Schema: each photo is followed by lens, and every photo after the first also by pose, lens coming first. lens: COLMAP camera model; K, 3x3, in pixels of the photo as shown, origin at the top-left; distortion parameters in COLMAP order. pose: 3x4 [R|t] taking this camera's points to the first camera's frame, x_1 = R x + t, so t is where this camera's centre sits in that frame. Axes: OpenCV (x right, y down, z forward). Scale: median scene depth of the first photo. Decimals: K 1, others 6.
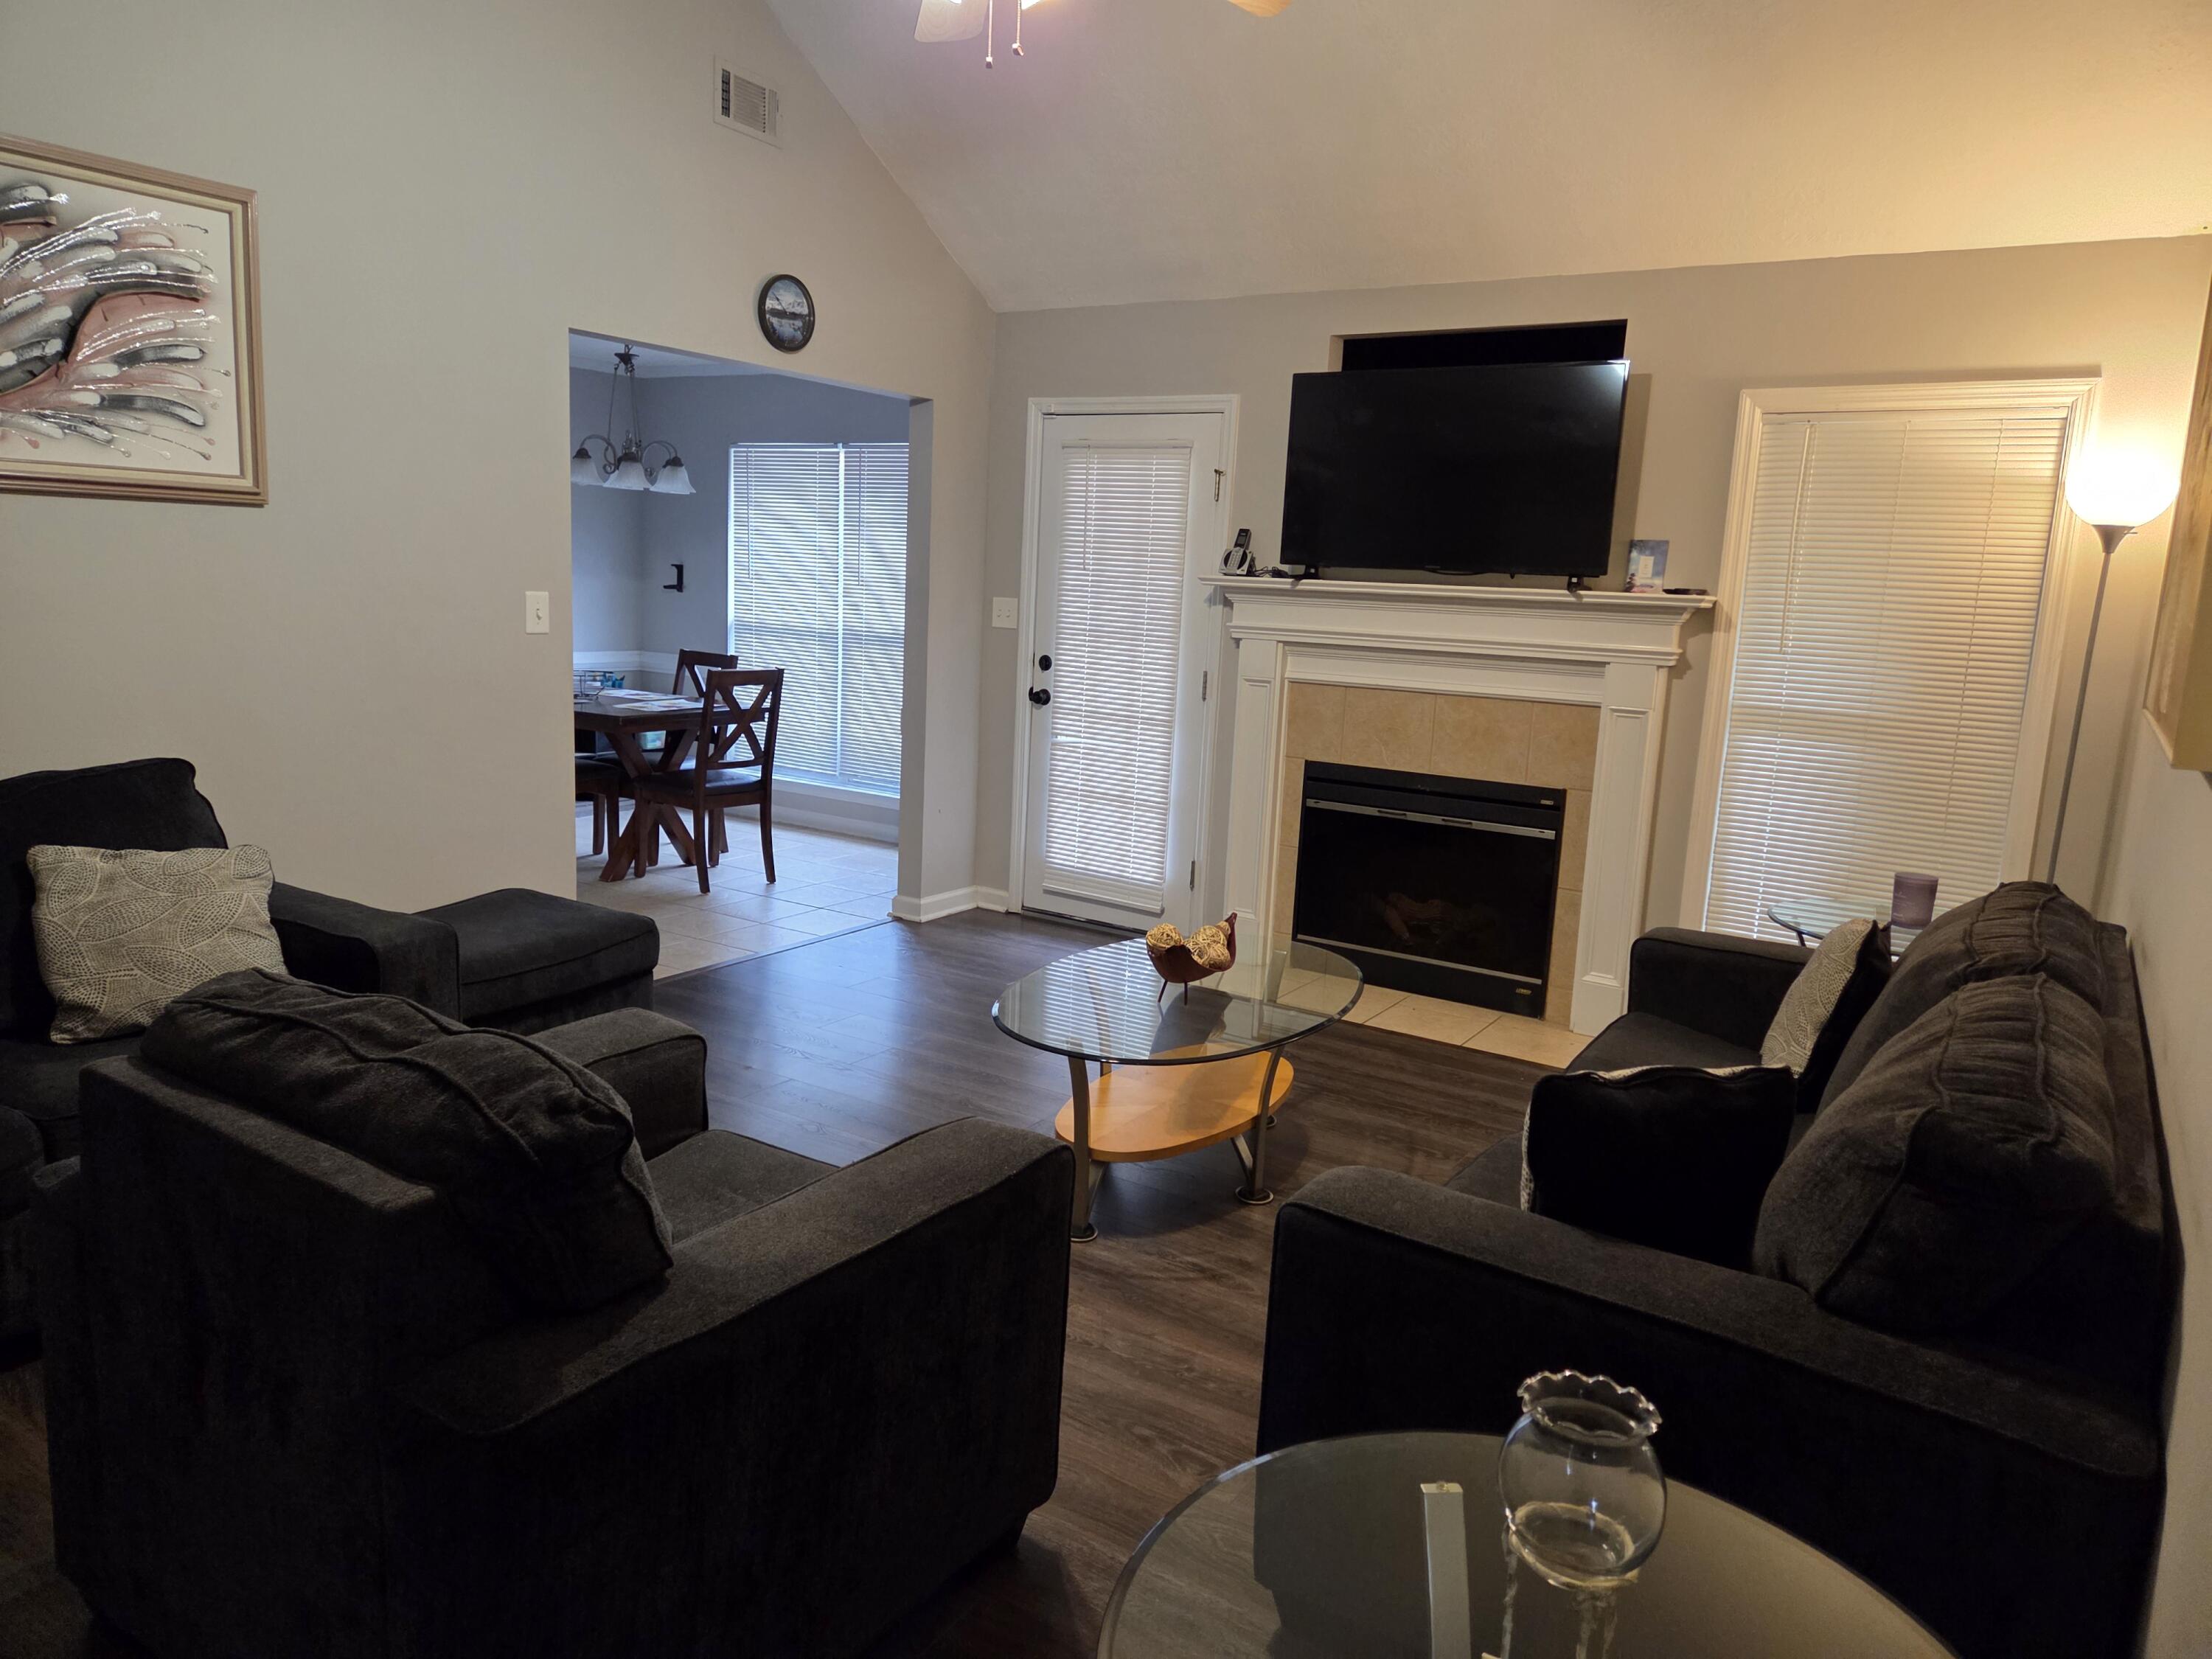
lens RADIAL K [[1491.6, 0, 1101.1], [0, 1491.6, 819.7], [0, 0, 1]] dist [0.071357, -0.052188]
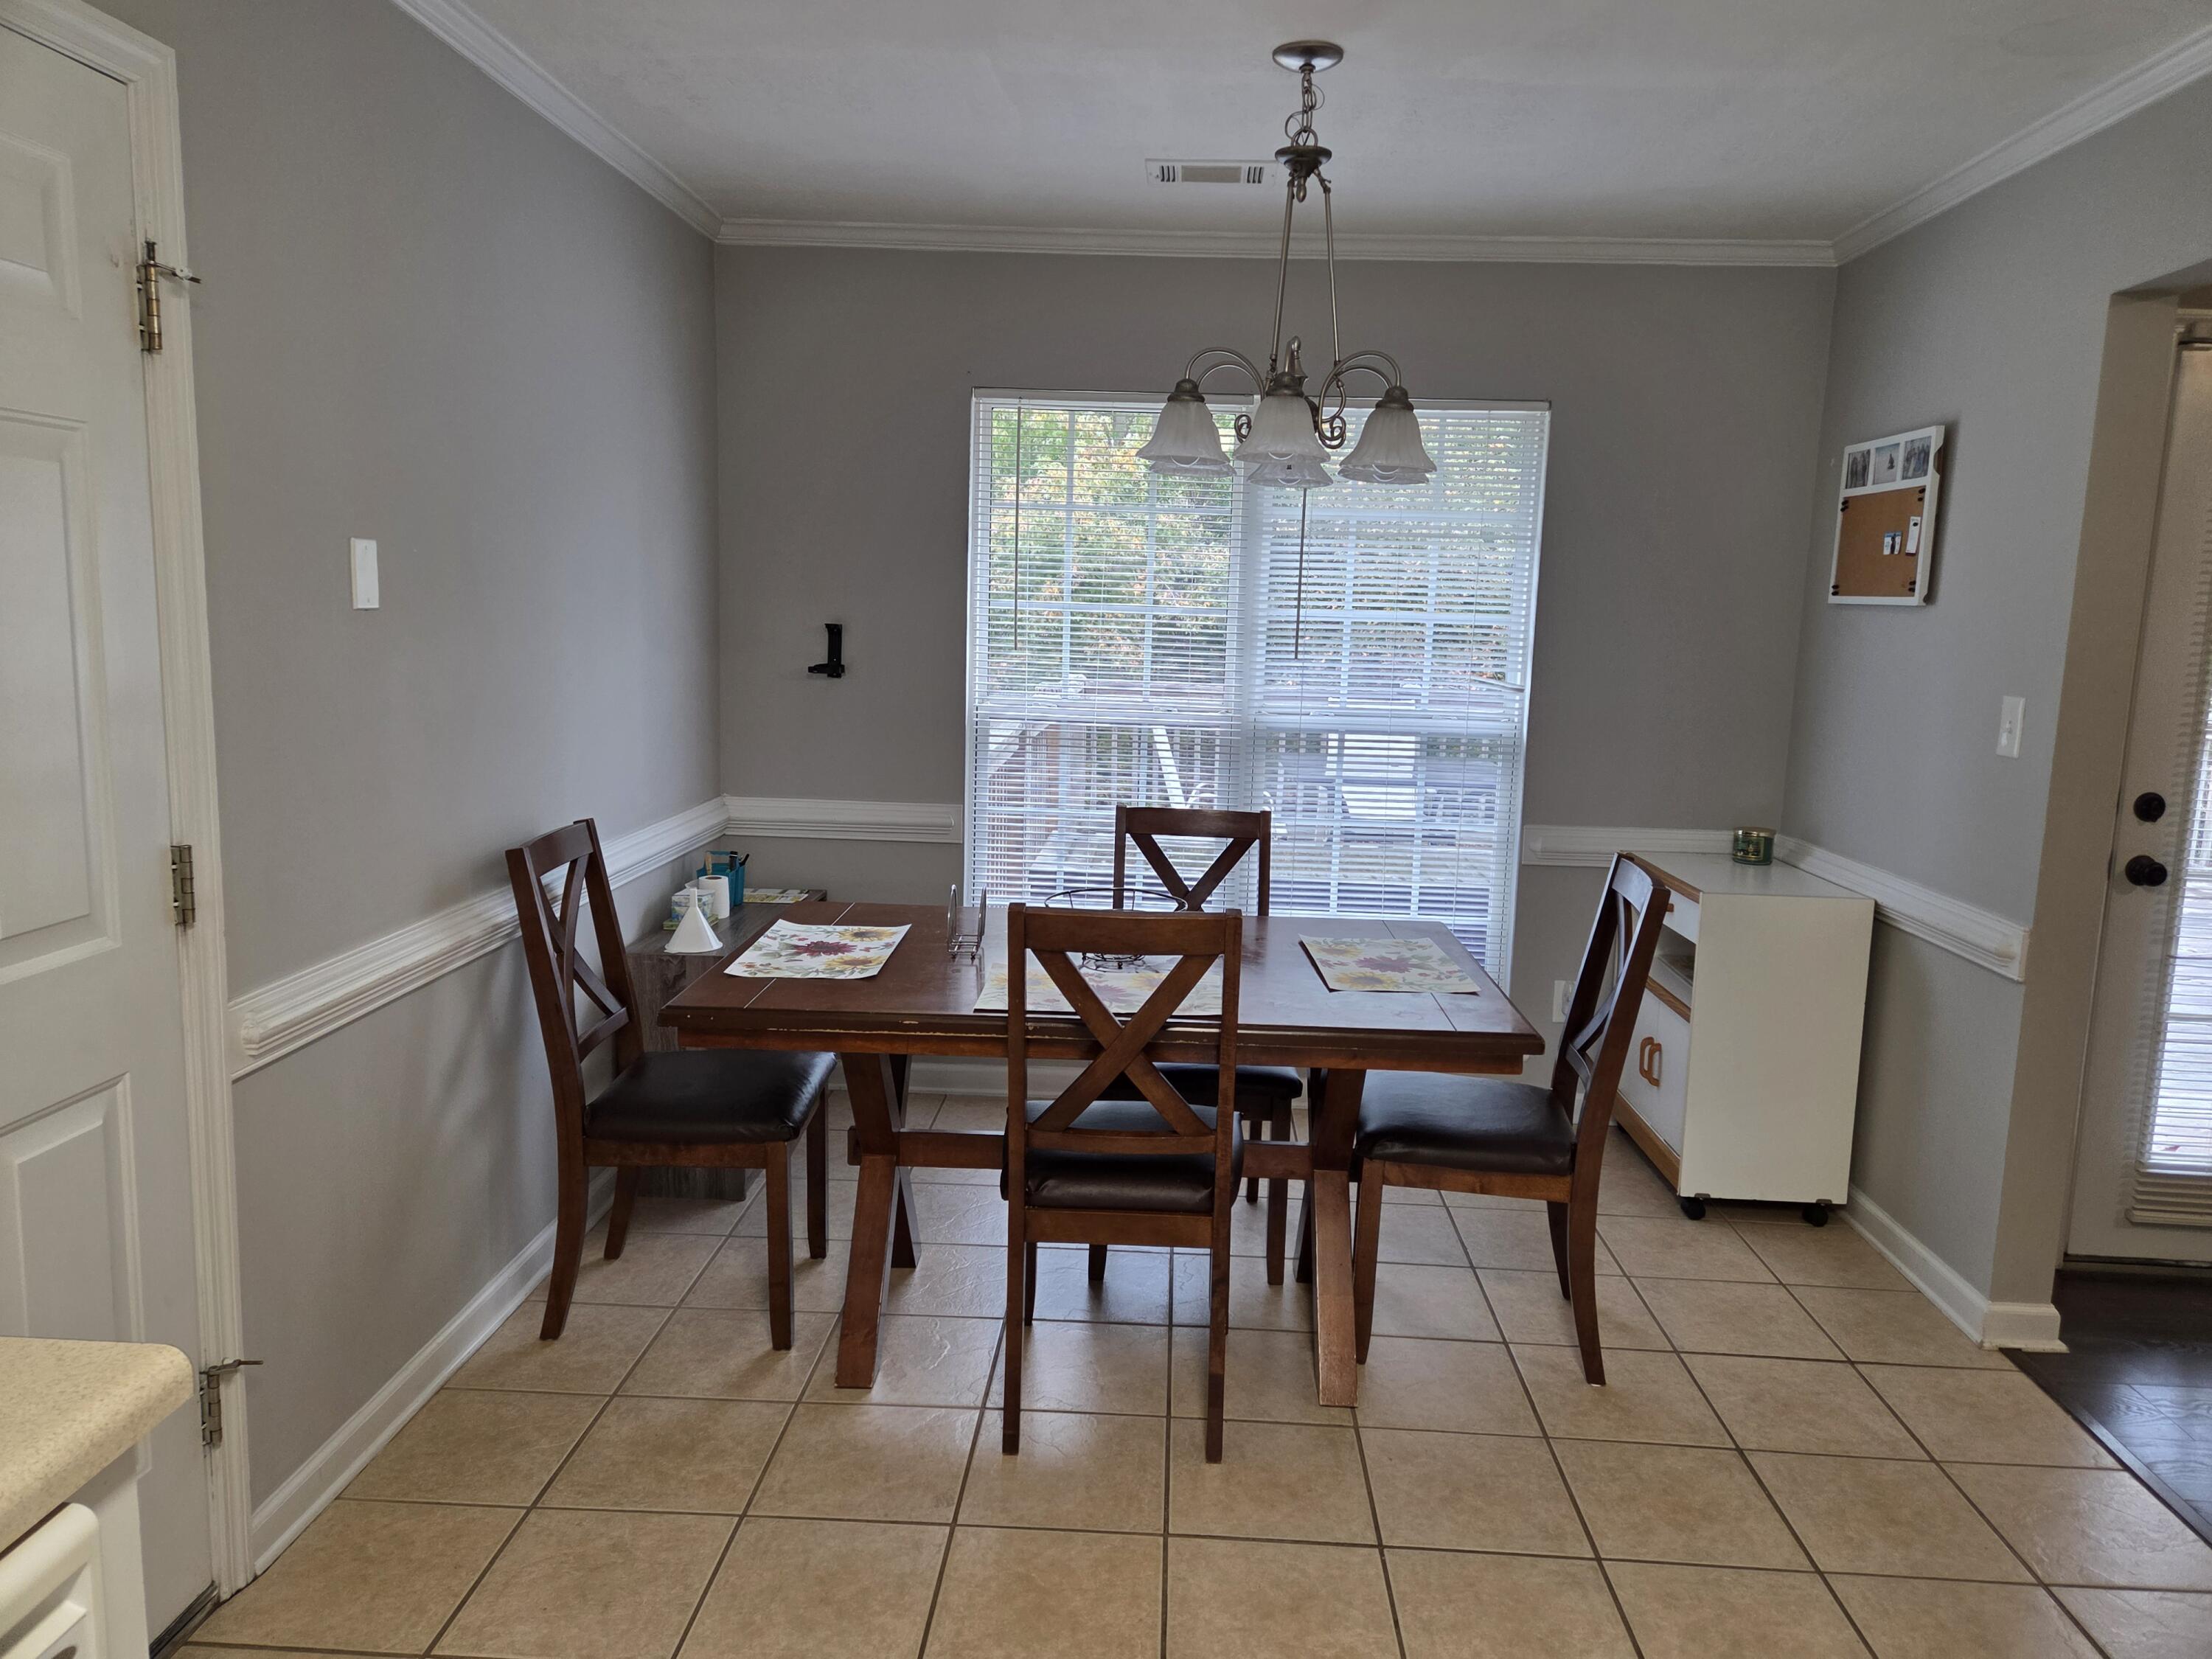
lens RADIAL K [[1491.6, 0, 1100.8], [0, 1491.6, 821.0], [0, 0, 1]] dist [0.071357, -0.052188]
pose [[0.870282, -0.085804, 0.485022, -0.703860], [0.089103, 0.995889, 0.016301, -0.159247], [-0.484427, 0.029030, 0.874350, 0.785611]]
